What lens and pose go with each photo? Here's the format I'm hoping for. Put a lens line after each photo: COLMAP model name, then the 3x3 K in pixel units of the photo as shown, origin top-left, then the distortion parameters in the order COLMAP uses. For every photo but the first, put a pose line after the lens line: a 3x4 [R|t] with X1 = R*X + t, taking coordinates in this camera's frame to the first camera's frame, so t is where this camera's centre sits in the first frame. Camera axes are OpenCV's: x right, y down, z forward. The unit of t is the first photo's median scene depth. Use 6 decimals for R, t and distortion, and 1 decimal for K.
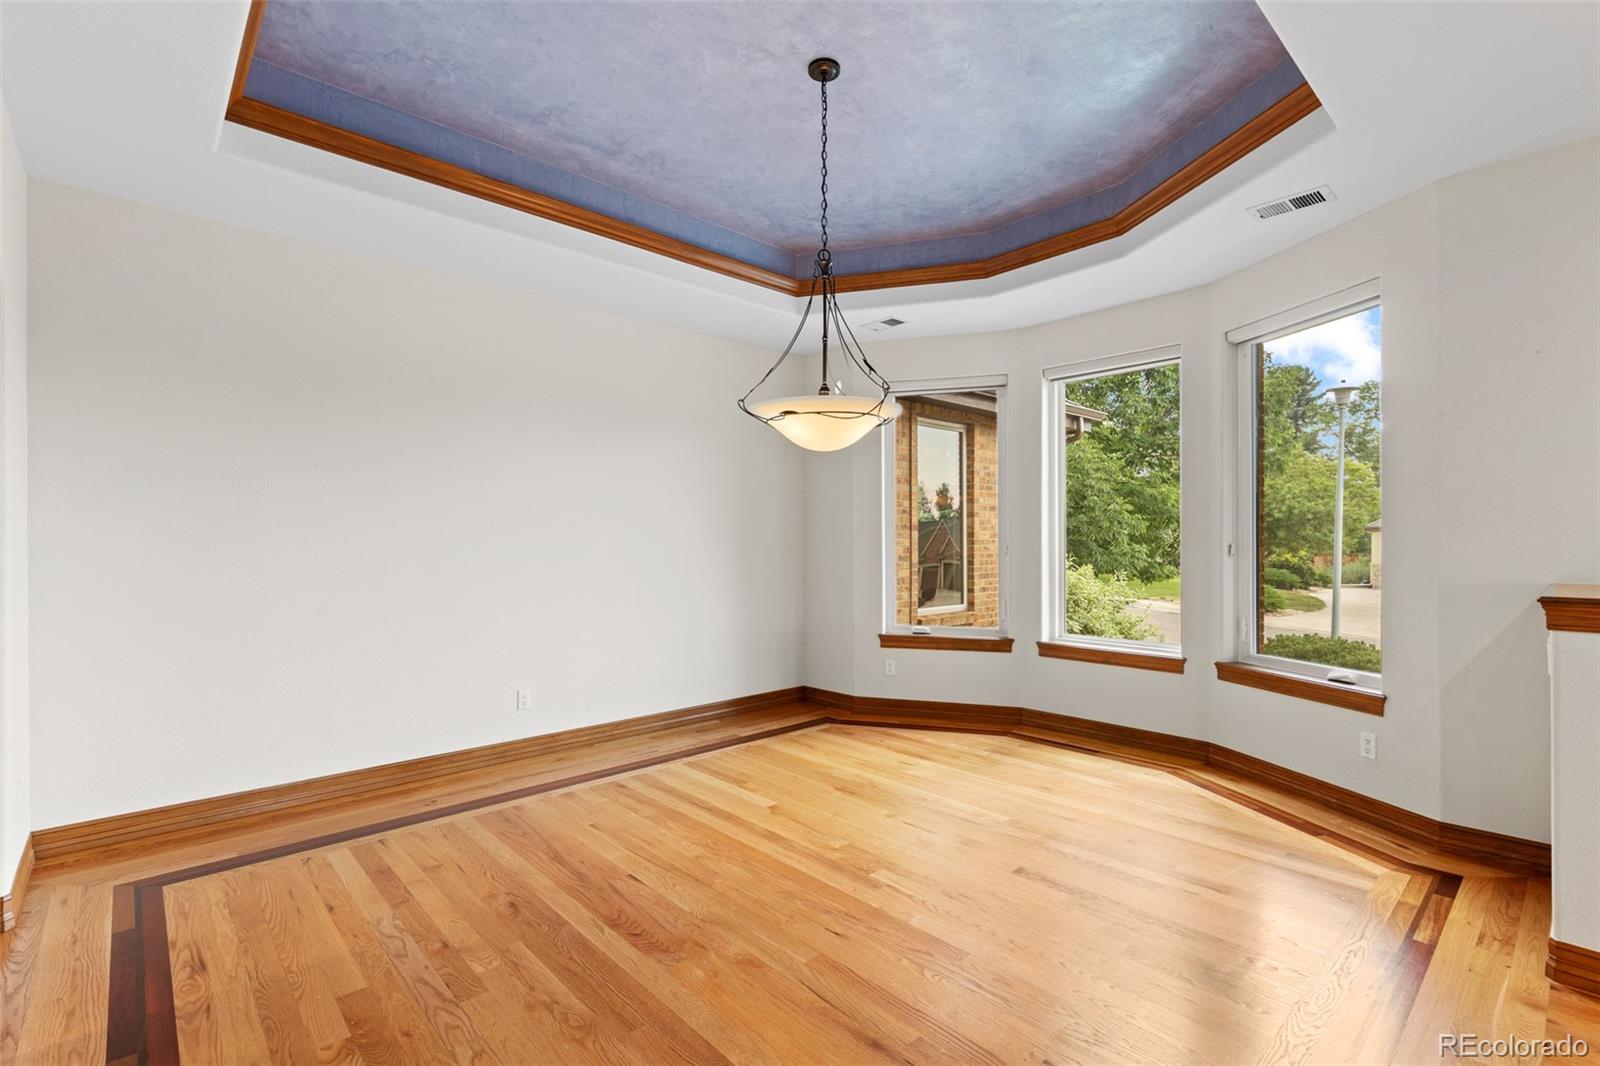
lens RADIAL K [[723.8, 0, 797.2], [0, 723.8, 540.5], [0, 0, 1]] dist [-0.000878, -0.000063]
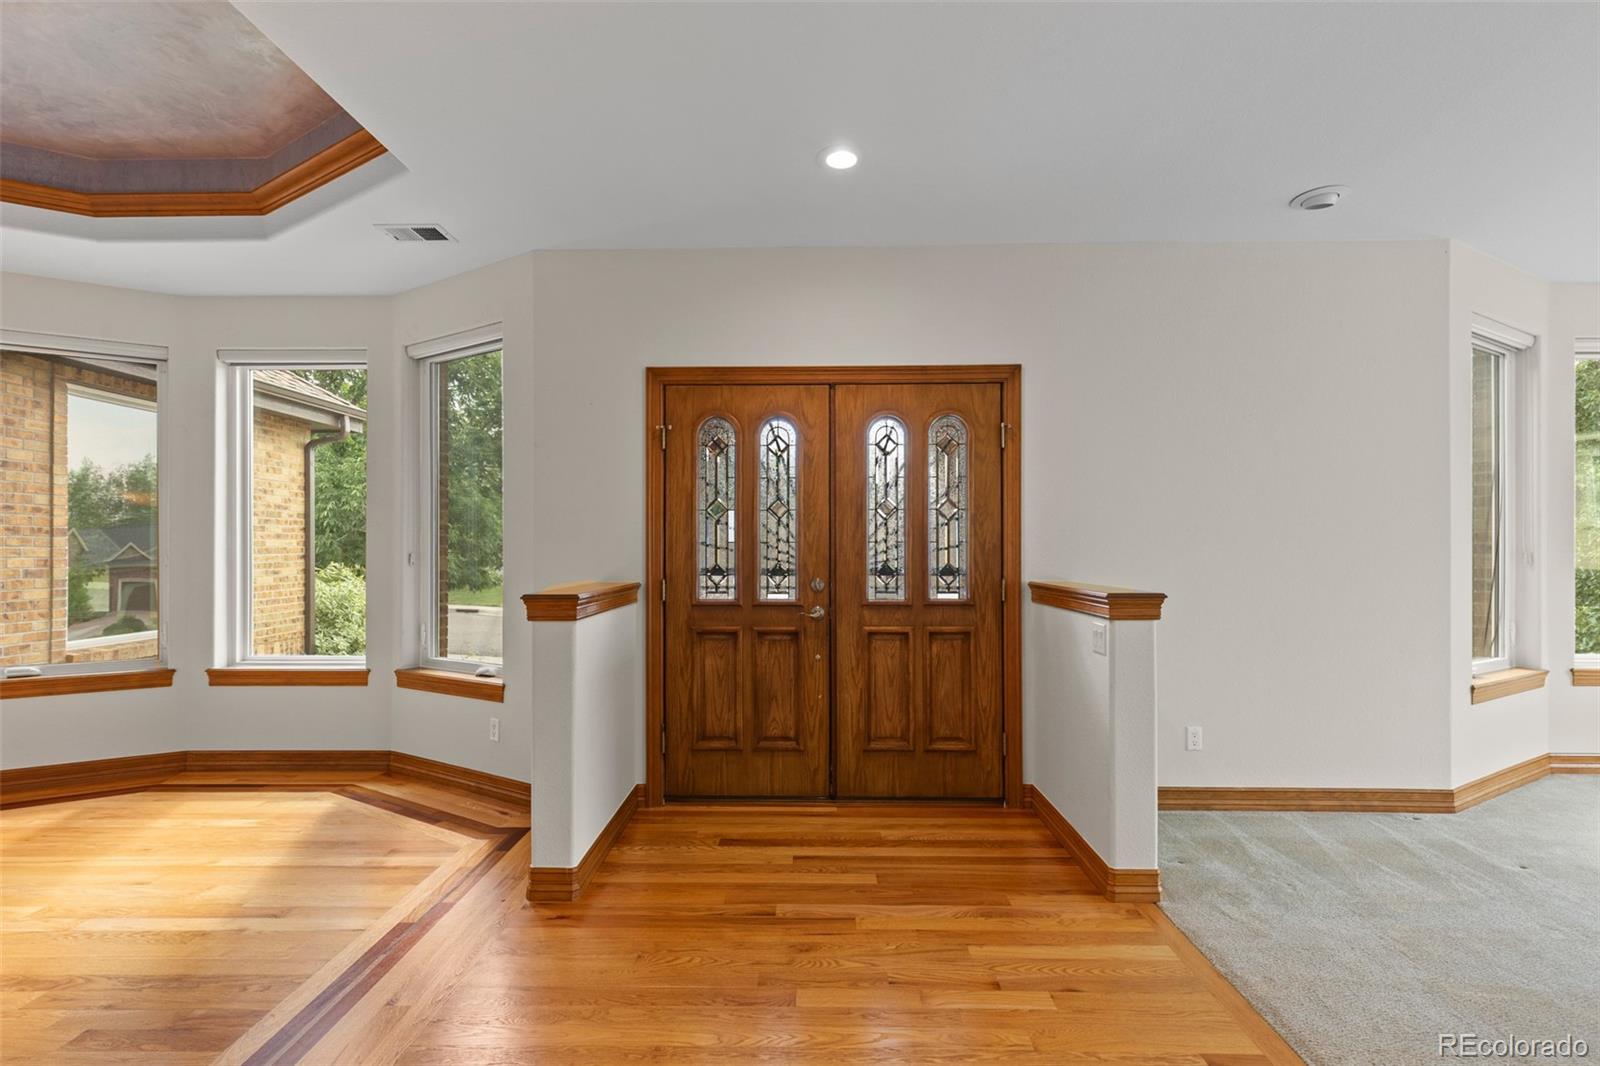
lens RADIAL K [[723.8, 0, 806.7], [0, 723.8, 539.8], [0, 0, 1]] dist [-0.000878, -0.000063]
pose [[0.680926, 0.009050, 0.732297, 0.212899], [0.000284, 0.999920, -0.012622, -0.000500], [-0.732352, 0.008803, 0.680869, -0.101214]]
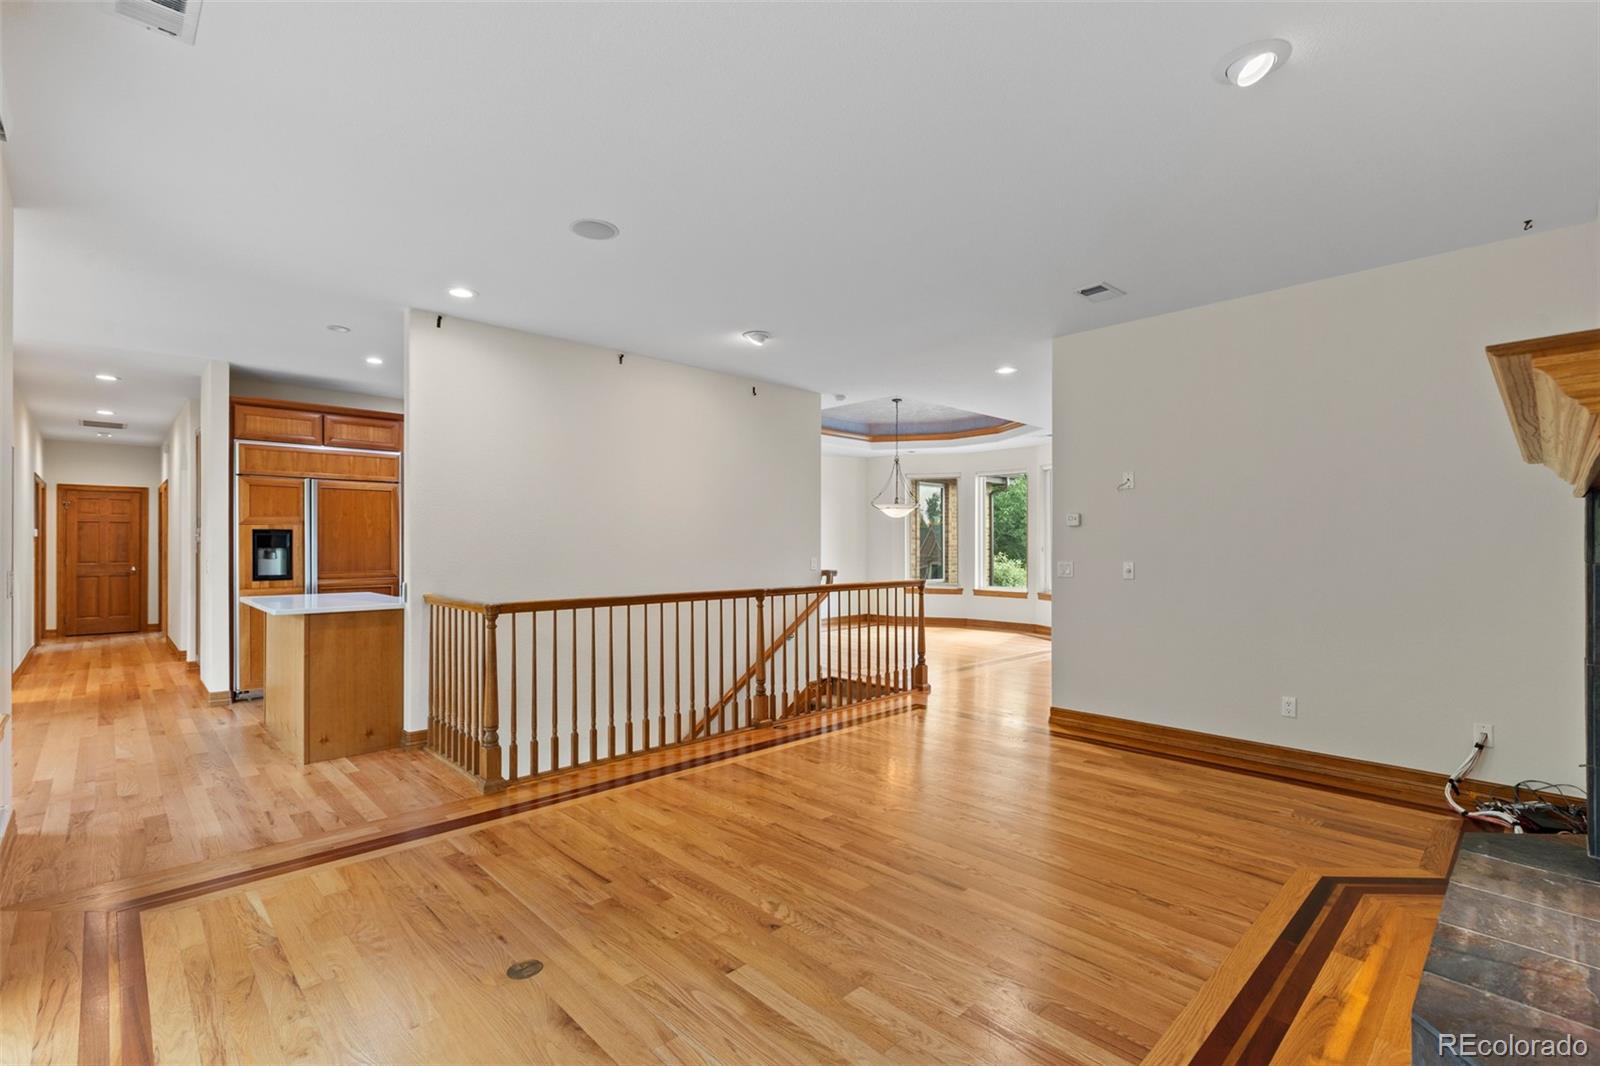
lens RADIAL K [[723.8, 0, 804.9], [0, 723.8, 541.6], [0, 0, 1]] dist [-0.000878, -0.000063]
pose [[0.999703, 0.004631, 0.023912, -0.291861], [-0.004527, 0.999980, -0.004403, 0.000735], [-0.023932, 0.004294, 0.999704, -1.456213]]
